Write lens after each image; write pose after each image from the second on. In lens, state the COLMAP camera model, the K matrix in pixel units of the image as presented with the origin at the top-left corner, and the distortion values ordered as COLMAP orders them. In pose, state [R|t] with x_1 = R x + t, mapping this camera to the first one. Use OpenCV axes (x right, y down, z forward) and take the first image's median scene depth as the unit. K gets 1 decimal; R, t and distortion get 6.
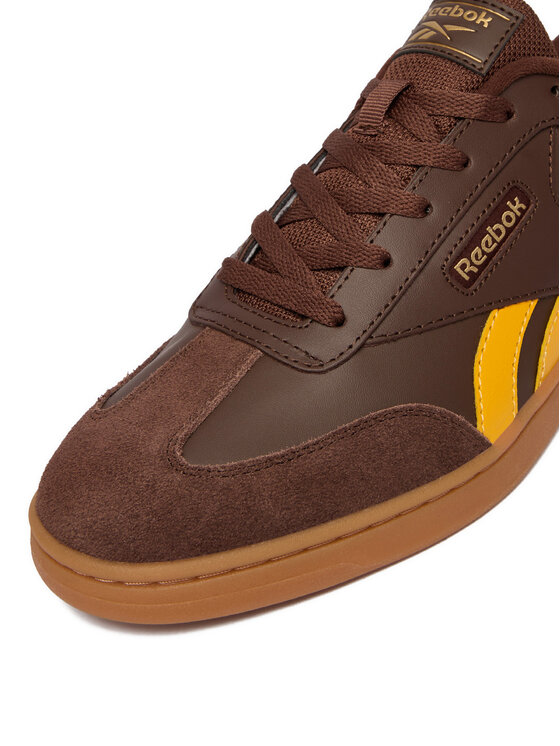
lens RADIAL K [[1526.9, 0, 280.0], [0, 1526.9, 373.0], [0, 0, 1]] dist [-0.056238, -0.239014]
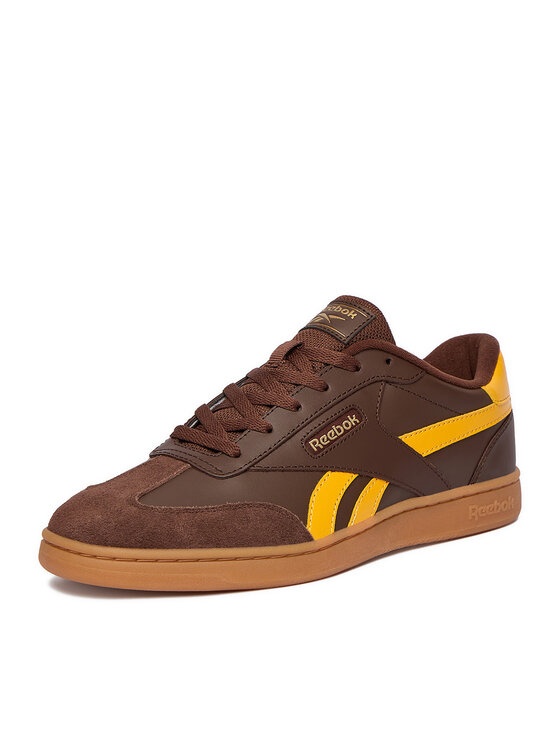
lens RADIAL K [[2196.8, 0, 280.0], [0, 2196.8, 373.0], [0, 0, 1]] dist [0.034975, 0.239907]
pose [[0.988137, 0.153505, -0.004670, 0.081306], [-0.148517, 0.947403, -0.283495, 0.560416], [-0.039093, 0.280825, 0.958962, -1.385757]]
